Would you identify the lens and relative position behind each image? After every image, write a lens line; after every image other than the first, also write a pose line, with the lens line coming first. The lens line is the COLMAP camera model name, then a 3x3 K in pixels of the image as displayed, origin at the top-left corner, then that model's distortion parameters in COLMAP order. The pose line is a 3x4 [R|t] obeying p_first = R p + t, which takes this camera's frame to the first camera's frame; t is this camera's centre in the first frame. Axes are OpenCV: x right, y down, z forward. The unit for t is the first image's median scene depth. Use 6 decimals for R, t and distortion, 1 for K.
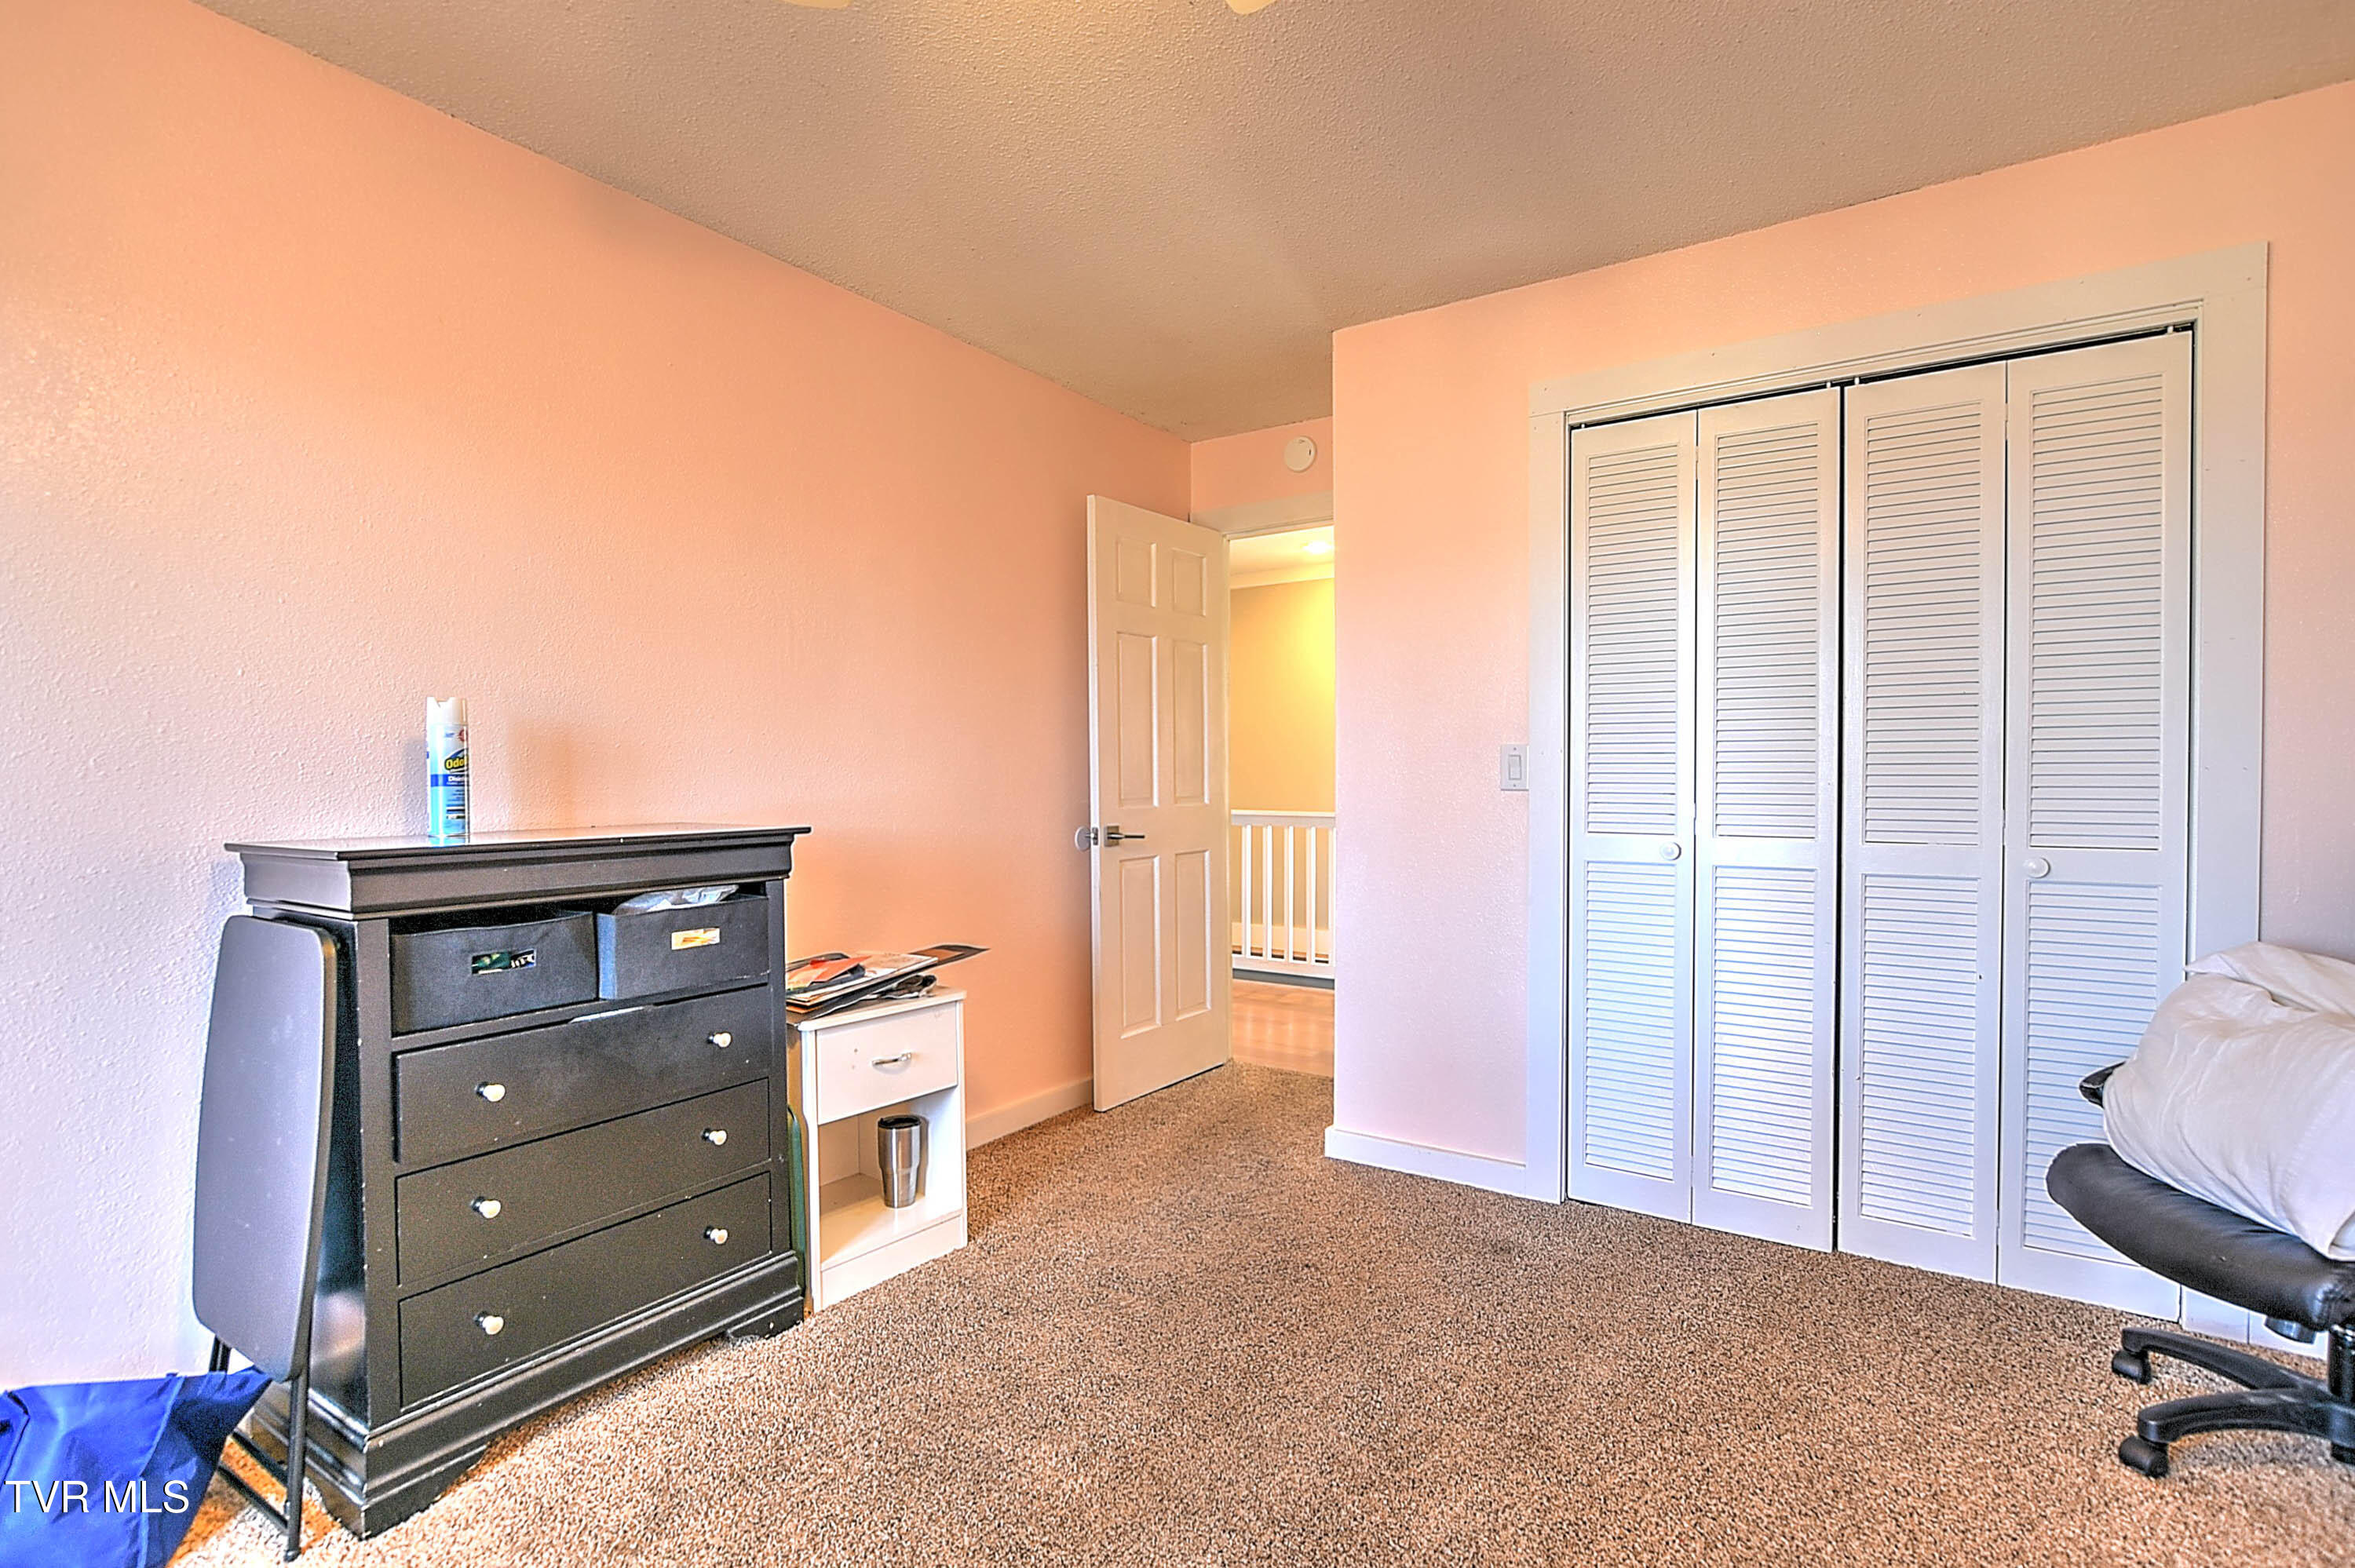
lens RADIAL K [[1112.0, 0, 1157.3], [0, 1112.0, 789.9], [0, 0, 1]] dist [-0.003213, 0.000560]
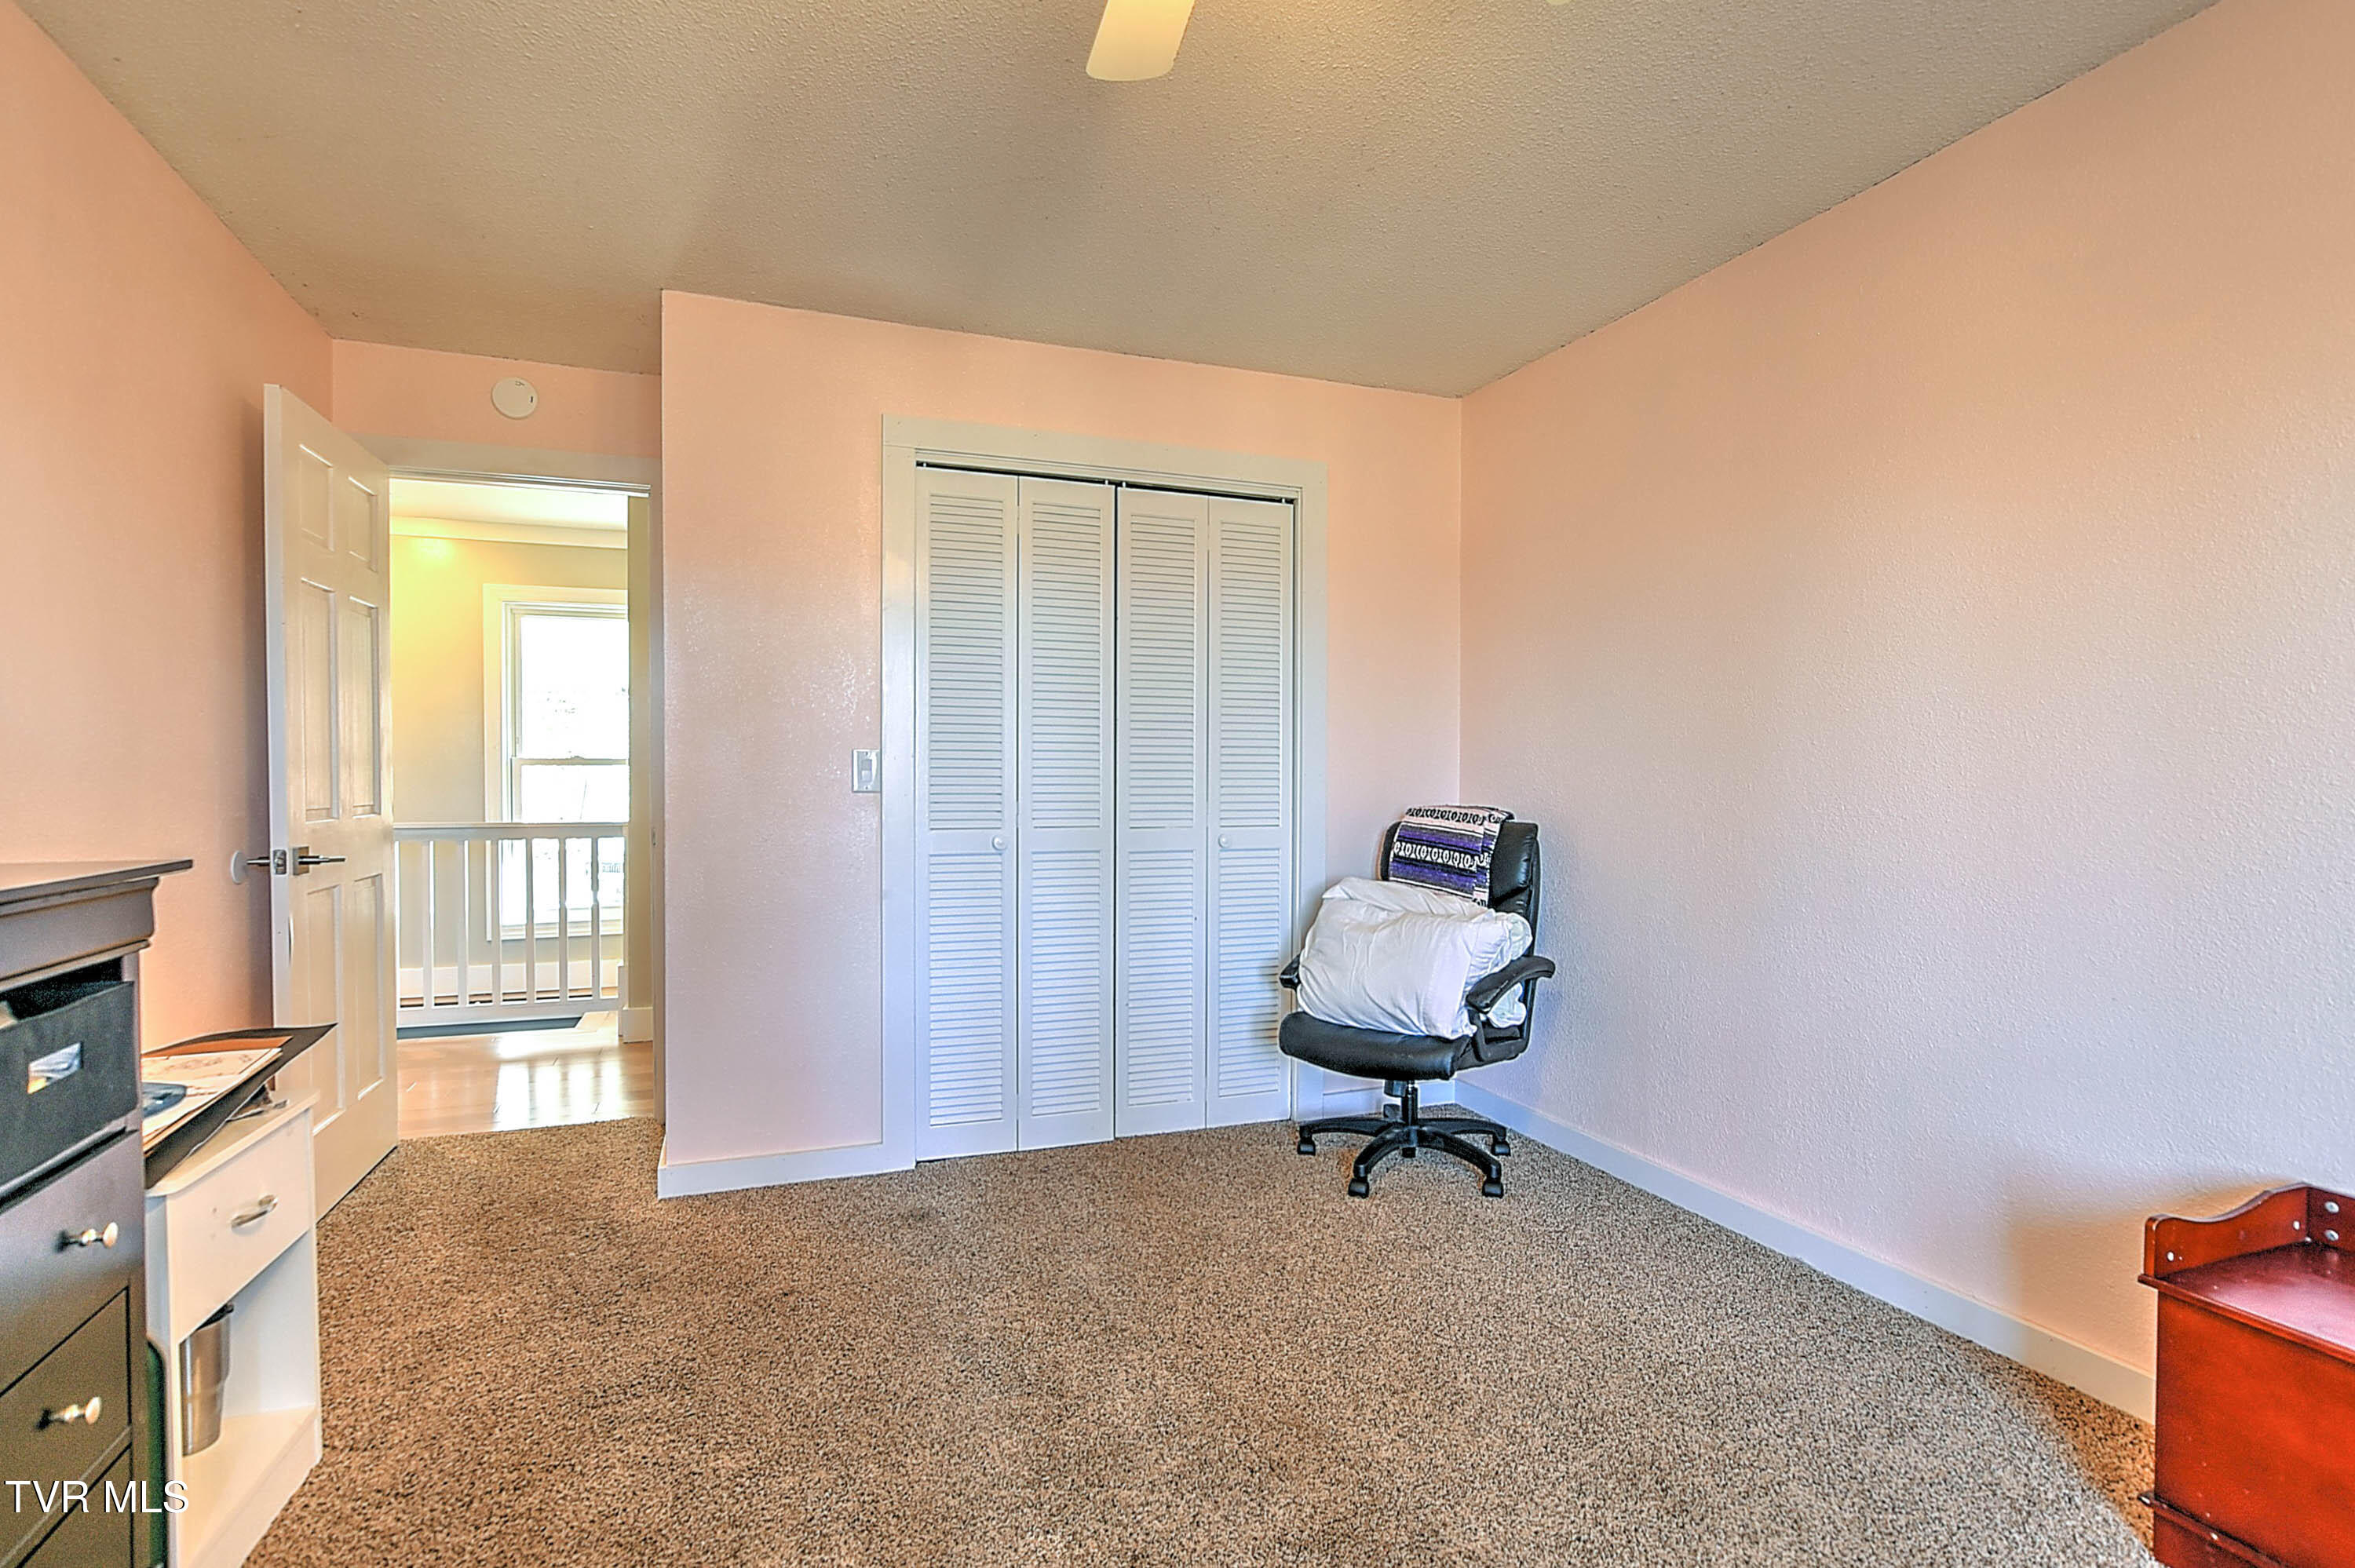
lens RADIAL K [[1112.0, 0, 1157.3], [0, 1112.0, 789.9], [0, 0, 1]] dist [-0.003213, 0.000560]
pose [[0.586901, -0.006852, 0.809629, -0.497116], [0.009180, 0.999956, 0.001809, -0.001238], [-0.809606, 0.006371, 0.586939, 0.205947]]
